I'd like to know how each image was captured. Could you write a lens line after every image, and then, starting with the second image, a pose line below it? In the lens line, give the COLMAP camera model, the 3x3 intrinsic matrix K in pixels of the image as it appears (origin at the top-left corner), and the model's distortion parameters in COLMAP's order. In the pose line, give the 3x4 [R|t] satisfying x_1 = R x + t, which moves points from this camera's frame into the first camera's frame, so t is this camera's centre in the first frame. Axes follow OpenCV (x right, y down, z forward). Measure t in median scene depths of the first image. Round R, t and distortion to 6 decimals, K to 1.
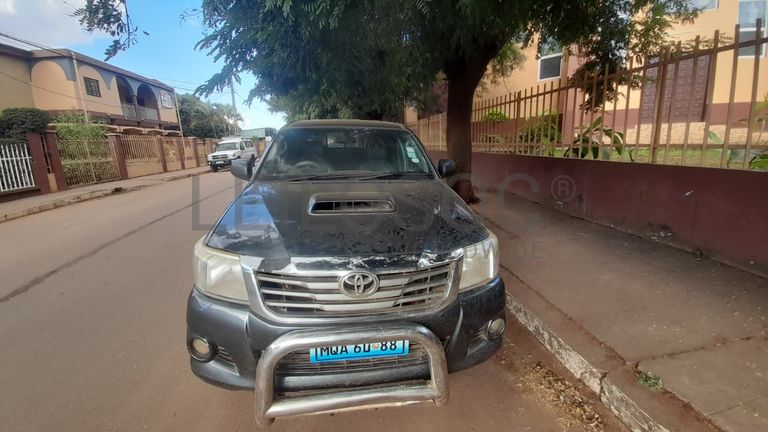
lens RADIAL K [[305.2, 0, 381.2], [0, 305.2, 208.1], [0, 0, 1]] dist [0.018595, -0.017162]
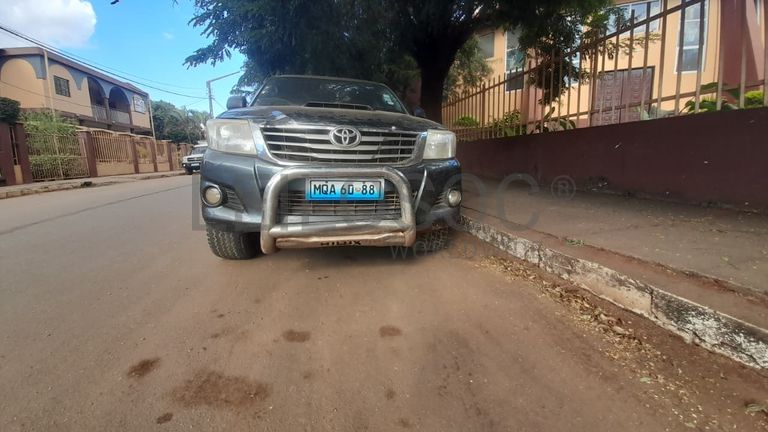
lens RADIAL K [[305.2, 0, 381.2], [0, 305.2, 208.1], [0, 0, 1]] dist [0.018595, -0.017162]
pose [[0.997259, 0.006185, 0.073732, -0.009804], [-0.001982, 0.998375, -0.056946, 0.393060], [-0.073965, 0.056644, 0.995651, -0.168960]]
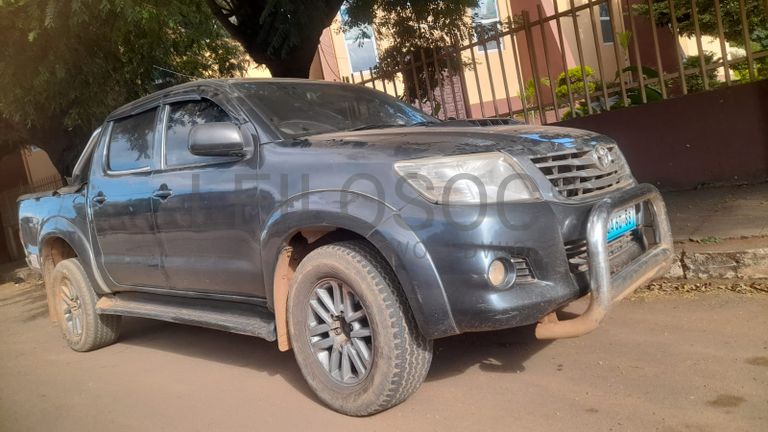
lens RADIAL K [[561.8, 0, 384.0], [0, 561.8, 216.0], [0, 0, 1]] dist [0.066837, -0.070746]
pose [[0.743993, -0.160660, 0.648585, -1.160895], [0.289148, 0.952484, -0.095744, 0.255211], [-0.602385, 0.258770, 0.755097, 0.057127]]
